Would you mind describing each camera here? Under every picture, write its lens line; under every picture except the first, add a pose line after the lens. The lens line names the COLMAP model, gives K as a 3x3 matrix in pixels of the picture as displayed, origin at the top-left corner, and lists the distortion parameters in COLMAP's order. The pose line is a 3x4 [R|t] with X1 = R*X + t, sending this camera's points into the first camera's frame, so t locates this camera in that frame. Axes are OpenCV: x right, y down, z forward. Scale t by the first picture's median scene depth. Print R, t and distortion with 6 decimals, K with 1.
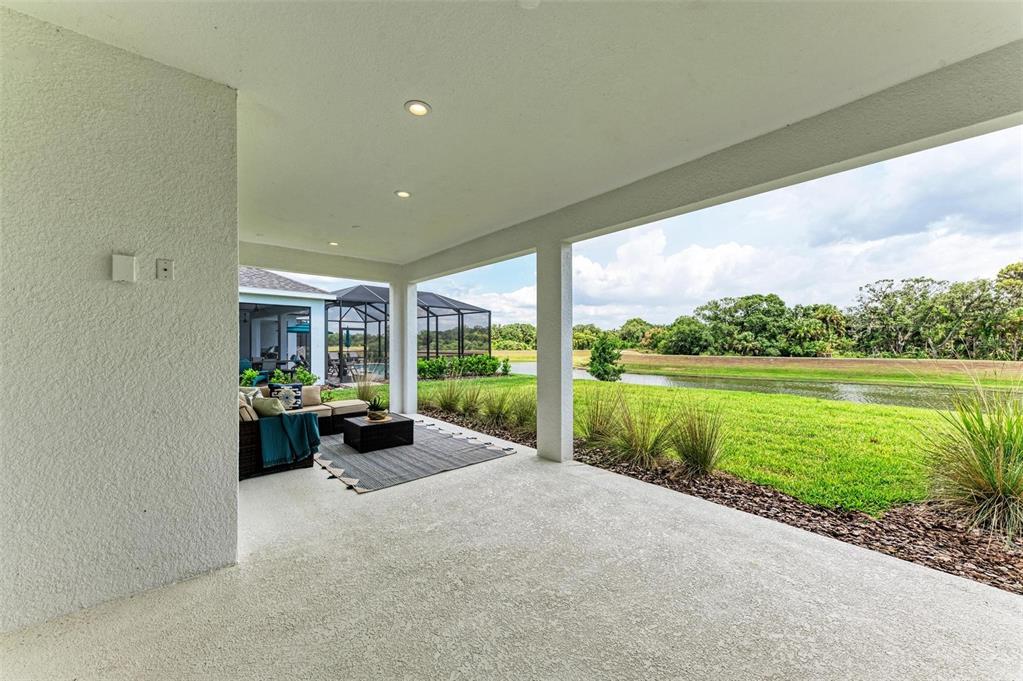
lens RADIAL K [[377.5, 0, 512.5], [0, 377.5, 340.2], [0, 0, 1]] dist [-0.001589, -0.000856]
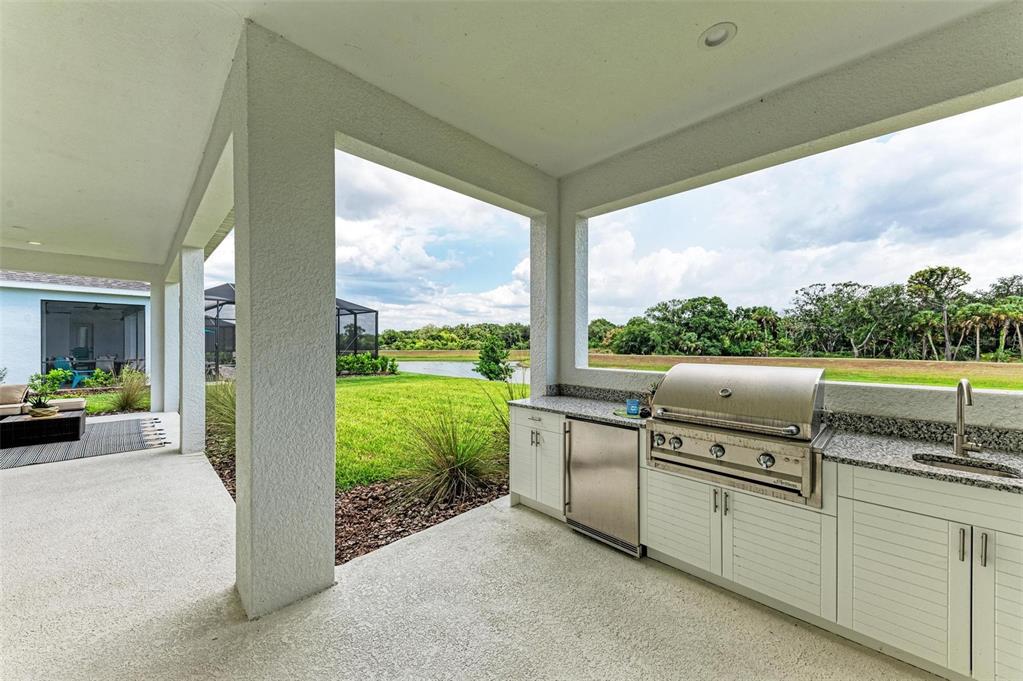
lens RADIAL K [[377.5, 0, 519.9], [0, 377.5, 339.3], [0, 0, 1]] dist [-0.001589, -0.000856]
pose [[0.997543, 0.001592, 0.070044, 0.071432], [-0.001413, 0.999996, -0.002593, 0.000388], [-0.070048, 0.002488, 0.997541, -0.009084]]
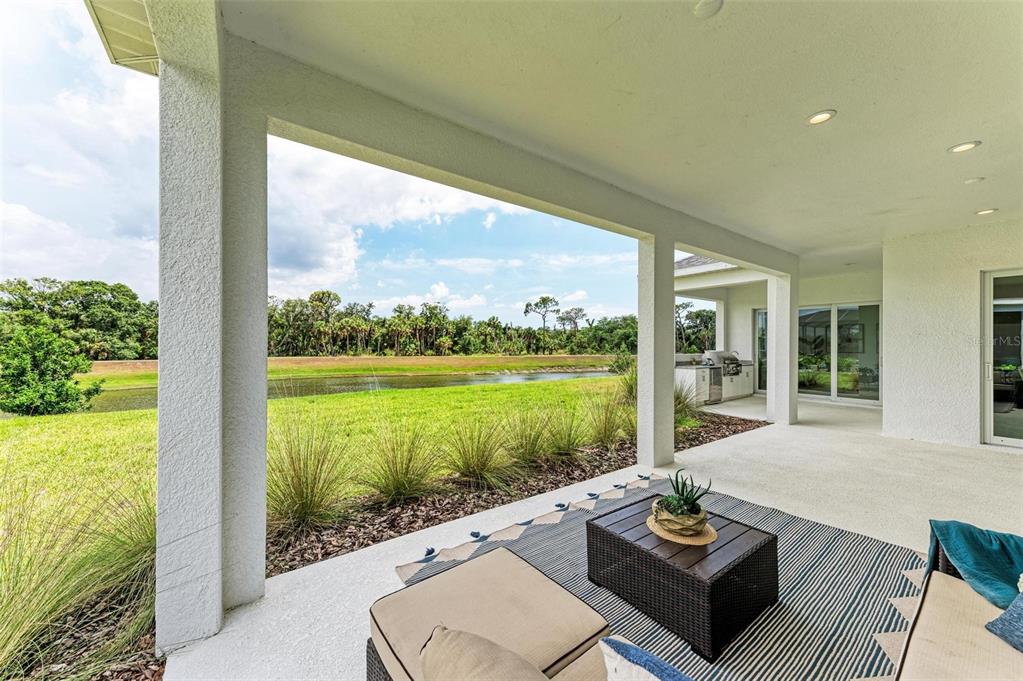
lens RADIAL K [[377.5, 0, 509.0], [0, 377.5, 343.4], [0, 0, 1]] dist [-0.001589, -0.000856]
pose [[0.076518, 0.011060, 0.997007, -0.052695], [-0.005142, 0.999930, -0.010698, 0.010433], [-0.997055, -0.004308, 0.076569, 0.107278]]
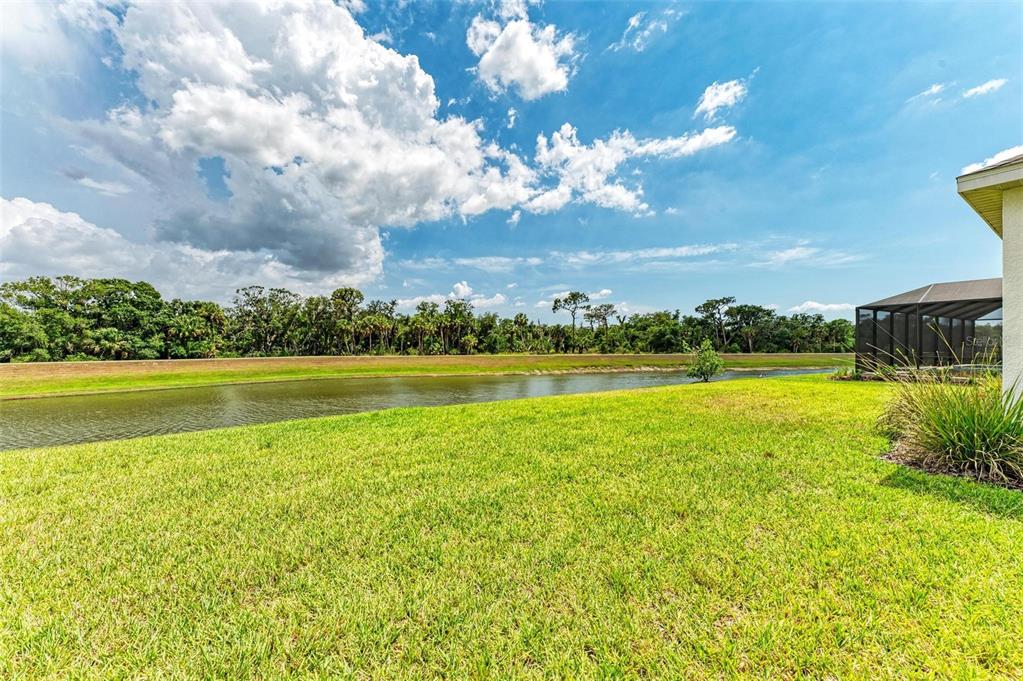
lens RADIAL K [[377.5, 0, 509.2], [0, 377.5, 343.8], [0, 0, 1]] dist [-0.001589, -0.000856]
pose [[0.136454, 0.006655, 0.990624, 0.006941], [-0.002626, 0.999976, -0.006356, 0.011386], [-0.990643, -0.001734, 0.136468, 0.127204]]
